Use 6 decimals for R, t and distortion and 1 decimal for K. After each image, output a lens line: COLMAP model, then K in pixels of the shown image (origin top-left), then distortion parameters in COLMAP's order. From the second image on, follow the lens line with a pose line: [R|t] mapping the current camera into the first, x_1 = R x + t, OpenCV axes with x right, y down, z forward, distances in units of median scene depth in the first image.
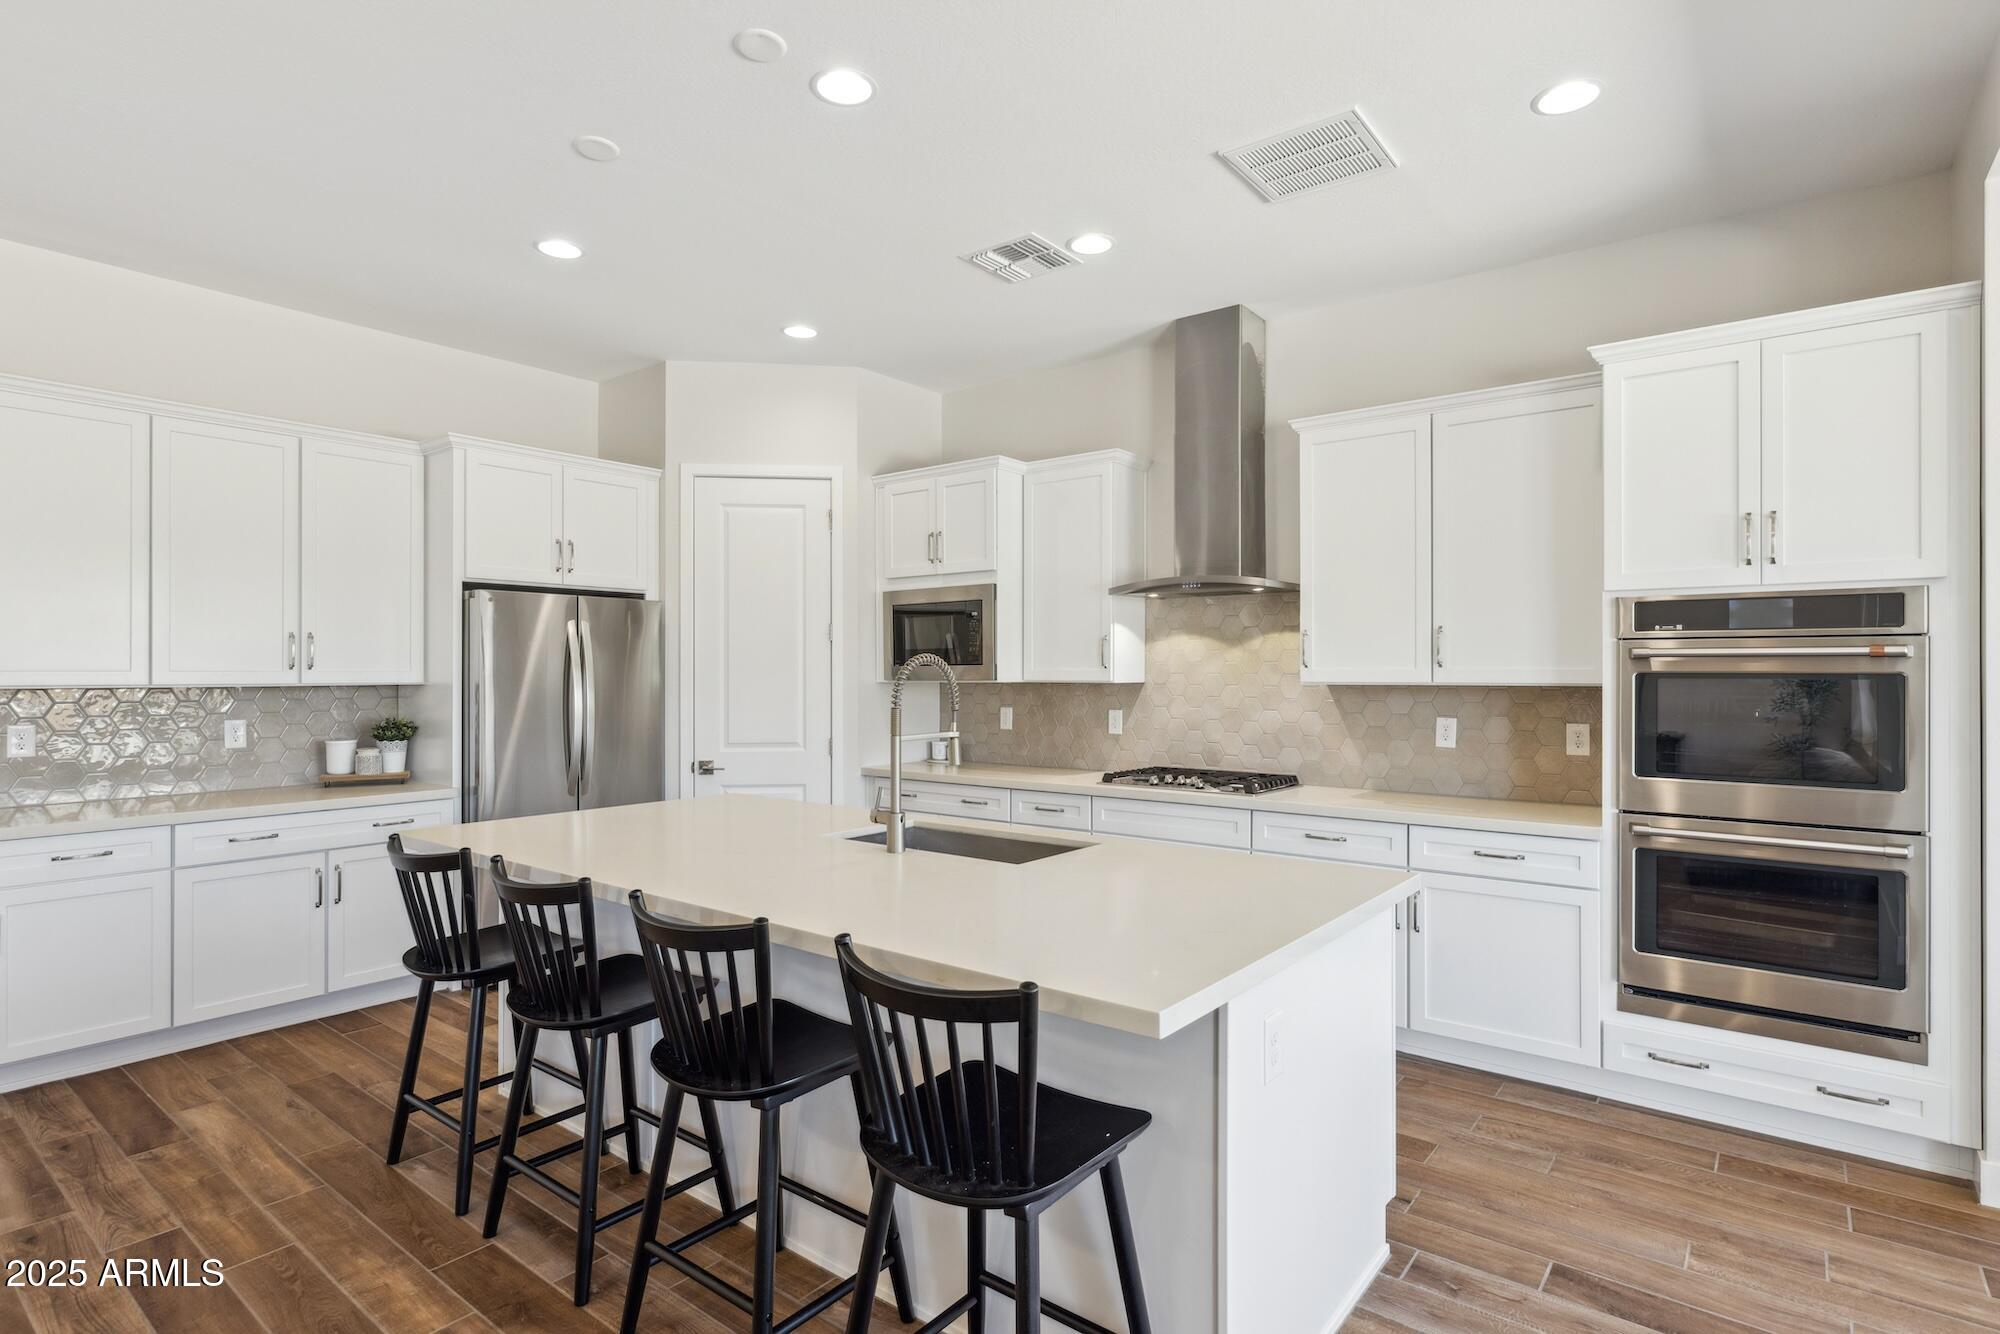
lens RADIAL K [[1004.4, 0, 1003.9], [0, 1004.4, 672.3], [0, 0, 1]] dist [-0.001805, 0.000436]
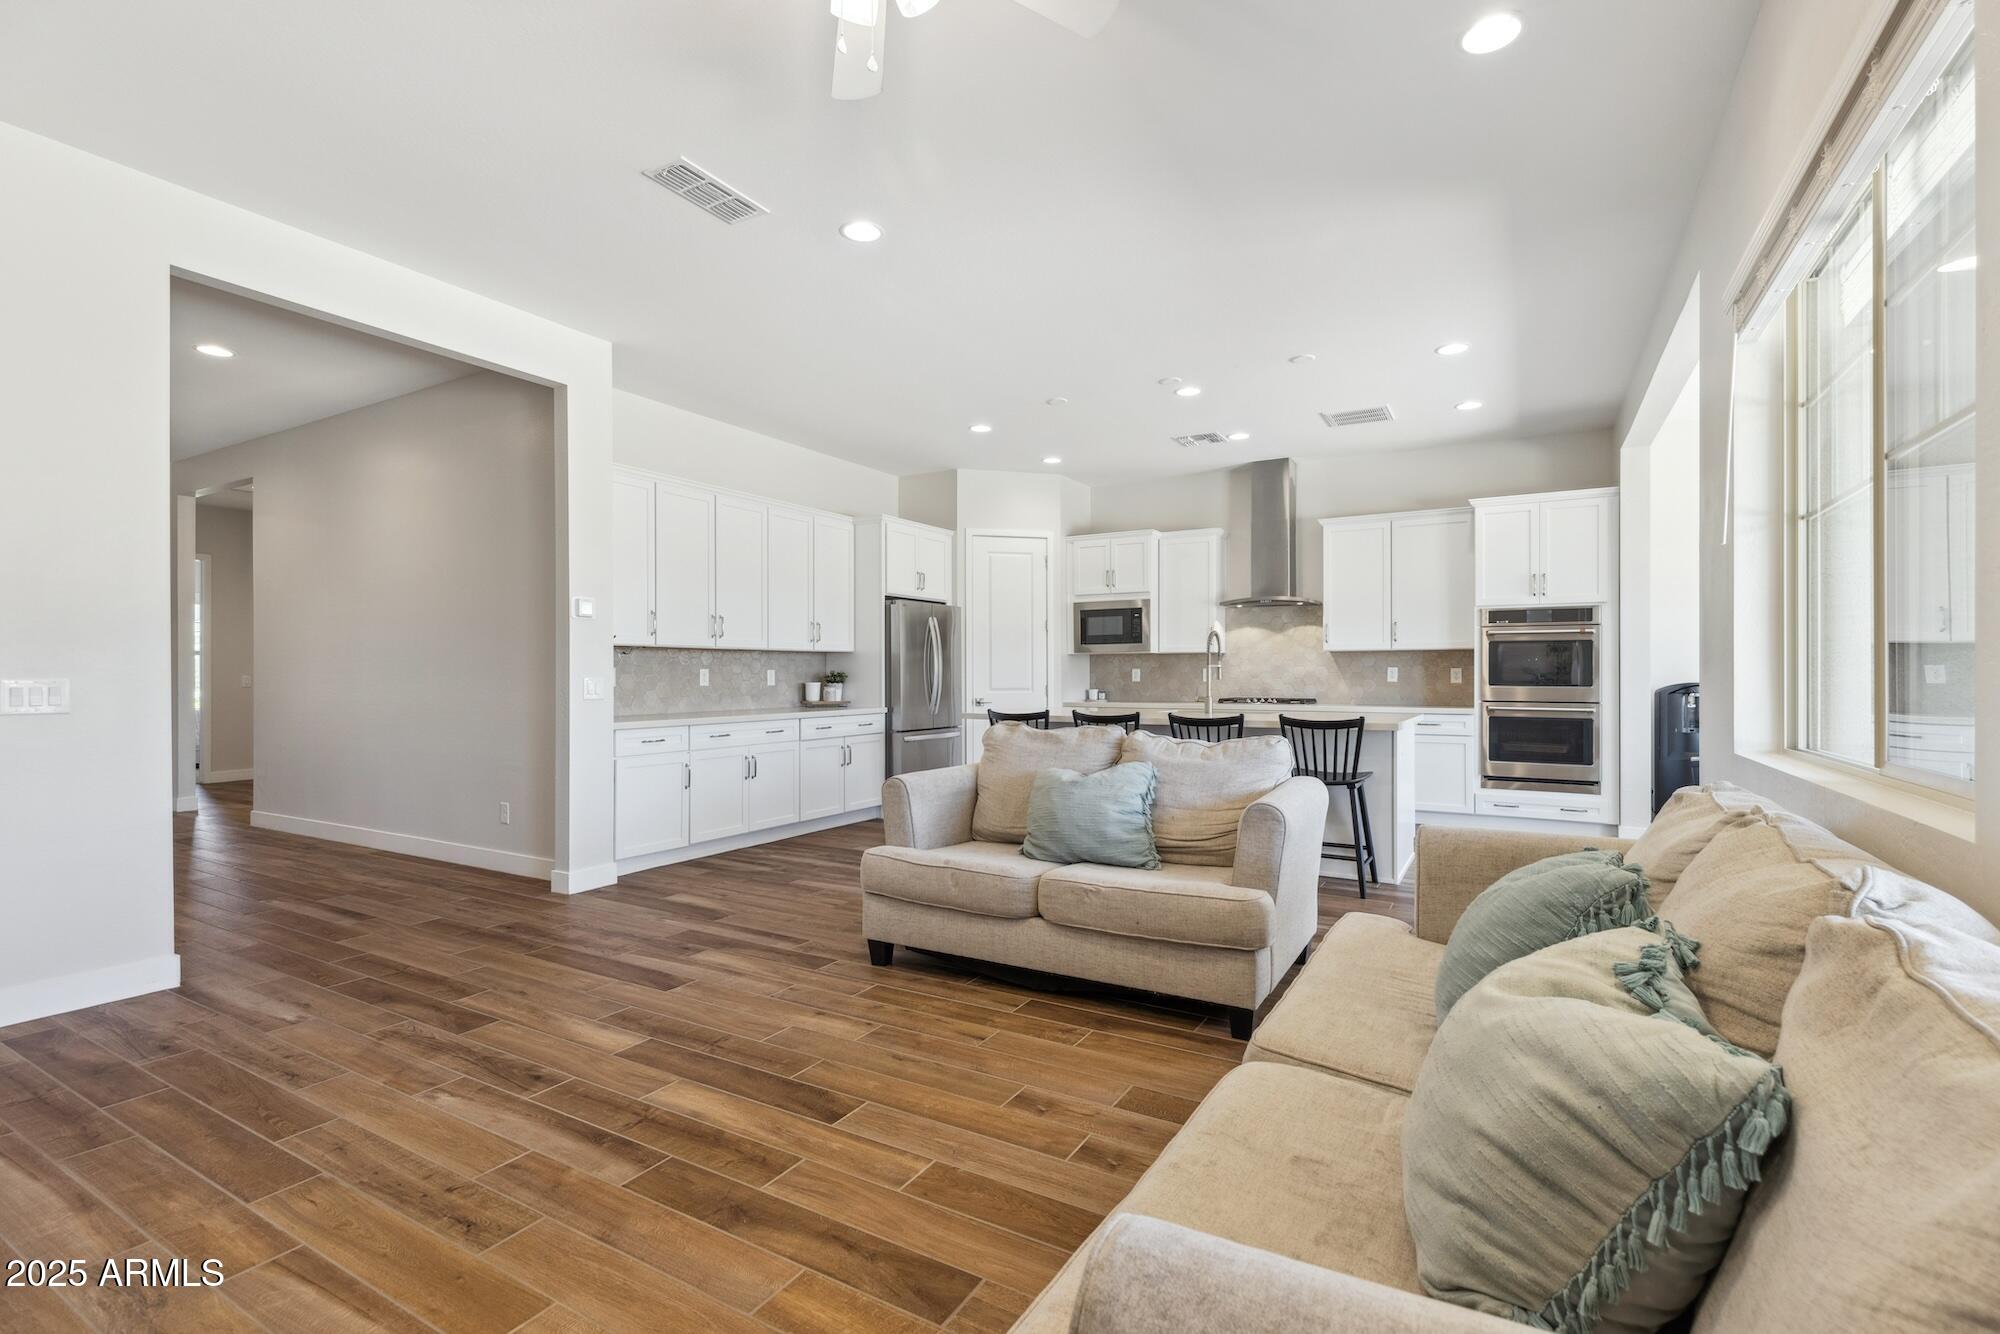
lens RADIAL K [[899.3, 0, 999.7], [0, 899.3, 674.4], [0, 0, 1]] dist [0.005648, -0.000406]
pose [[0.990754, -0.001634, 0.135662, -0.579486], [0.001490, 0.999998, 0.001162, 0.054429], [-0.135663, -0.000950, 0.990755, -0.682131]]
